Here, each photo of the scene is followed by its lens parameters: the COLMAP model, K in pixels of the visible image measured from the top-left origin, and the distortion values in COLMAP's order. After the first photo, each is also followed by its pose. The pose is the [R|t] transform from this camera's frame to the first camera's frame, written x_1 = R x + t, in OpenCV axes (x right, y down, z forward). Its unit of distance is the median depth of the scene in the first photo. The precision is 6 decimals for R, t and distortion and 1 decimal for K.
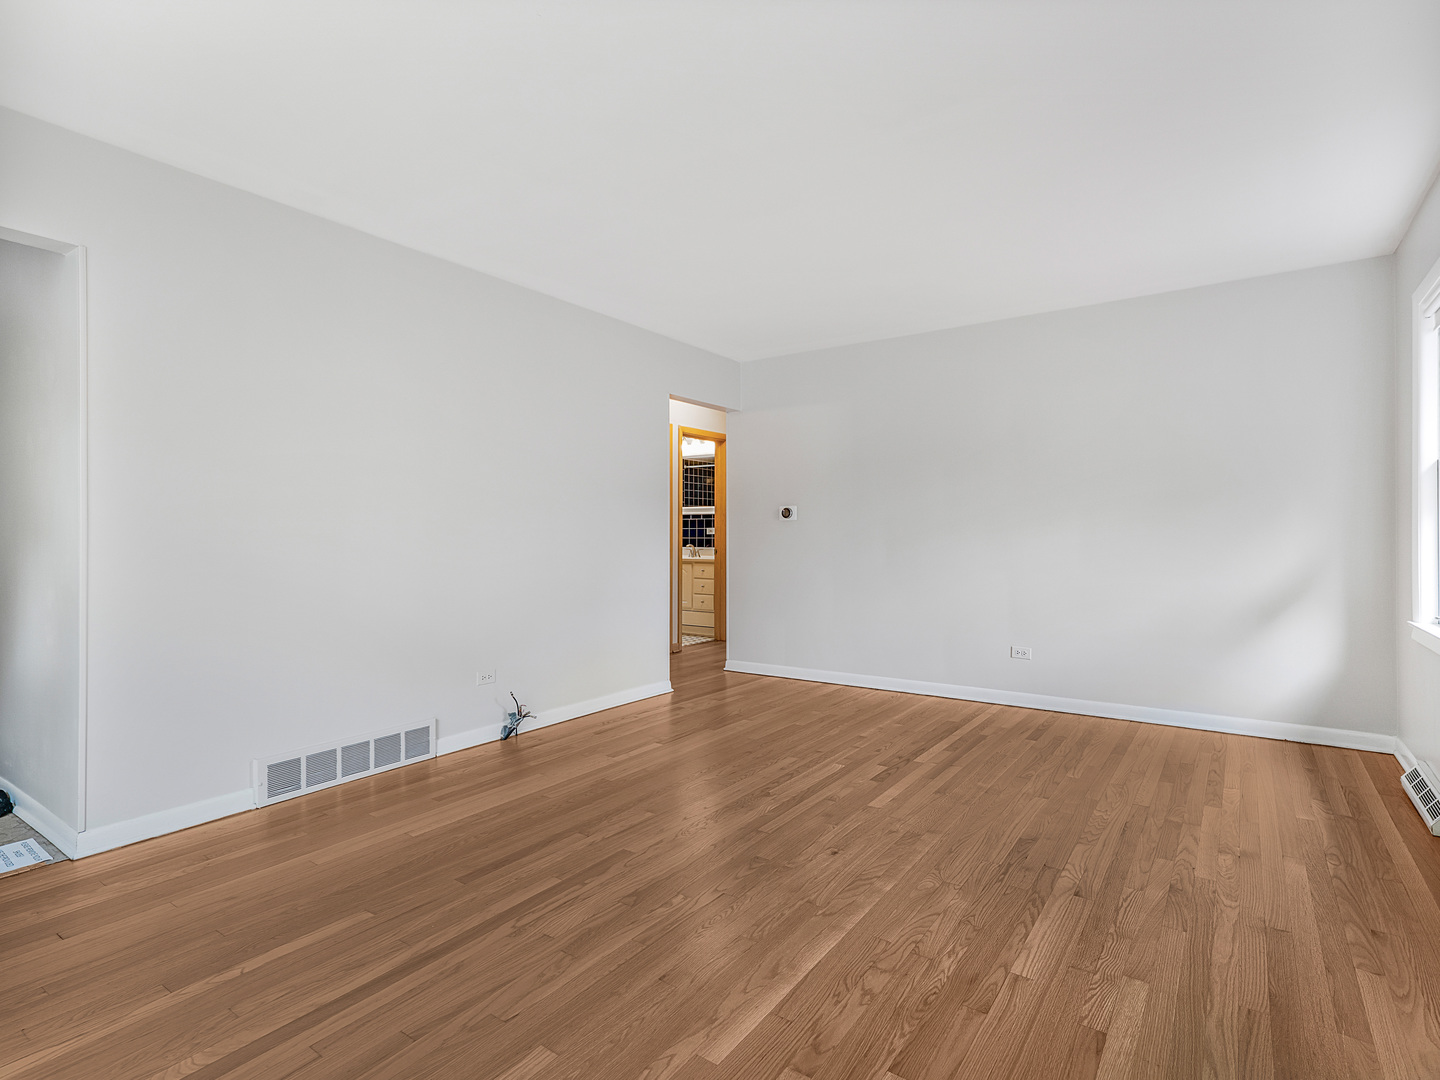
lens RADIAL K [[730.1, 0, 759.2], [0, 730.1, 533.3], [0, 0, 1]] dist [0.007842, -0.004513]
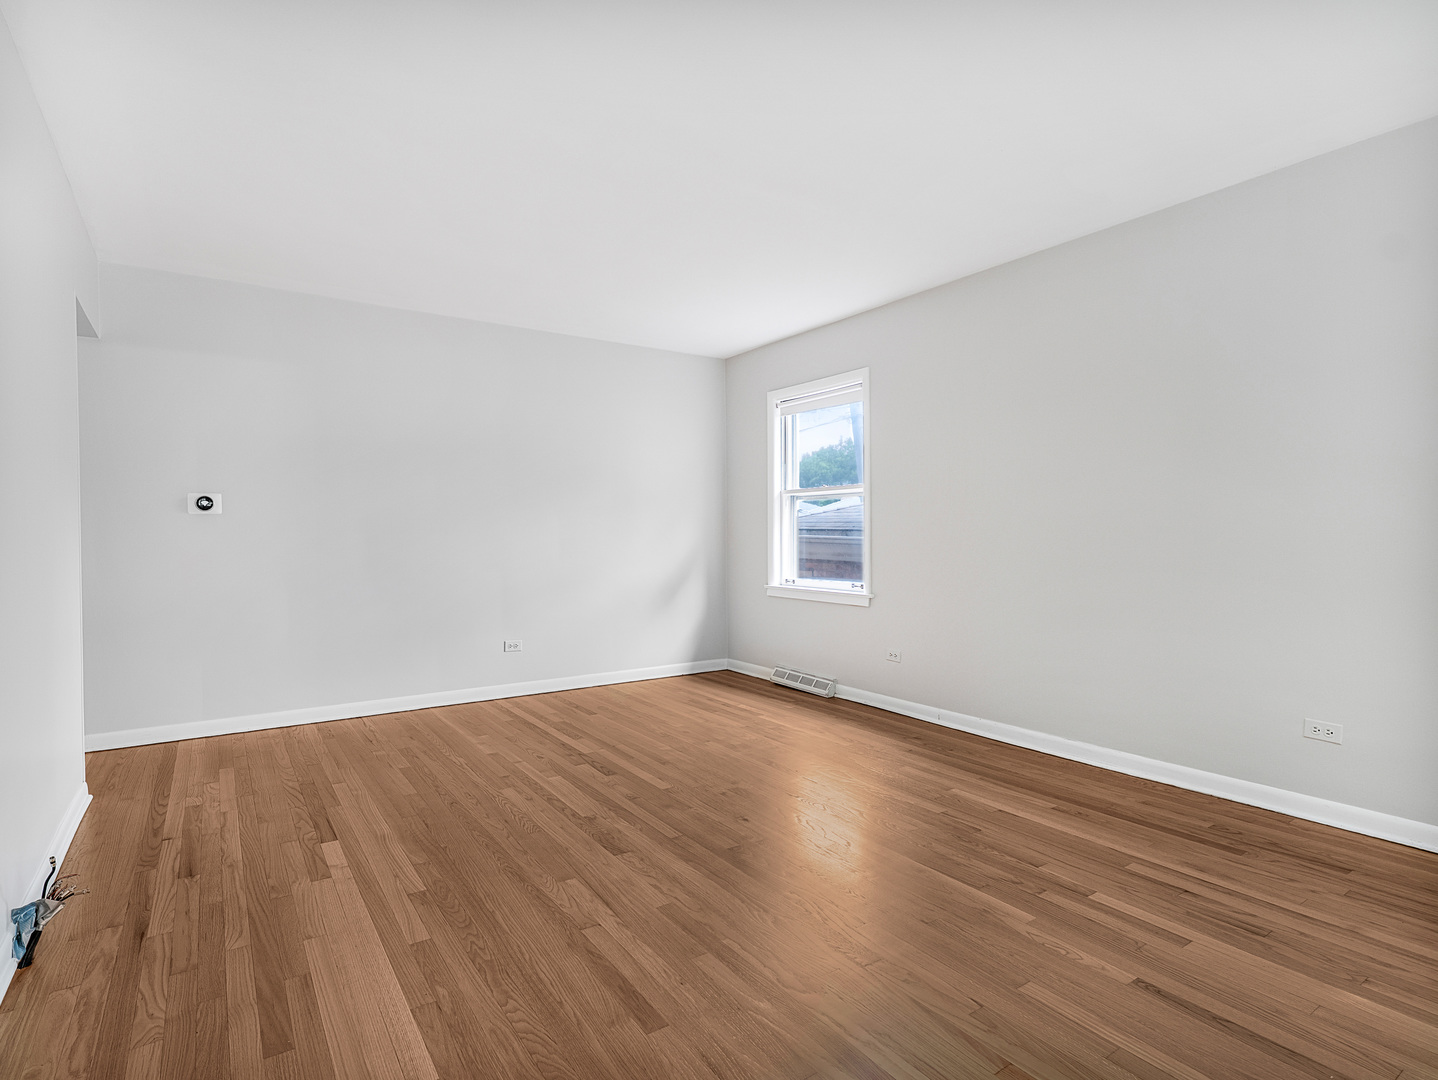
lens RADIAL K [[729.1, 0, 698.8], [0, 729.1, 532.1], [0, 0, 1]] dist [0.007842, -0.004513]
pose [[0.390359, 0.002323, 0.920660, -0.698496], [-0.001006, 0.999997, -0.002097, 0.000956], [-0.920662, -0.000108, 0.390360, 0.464667]]
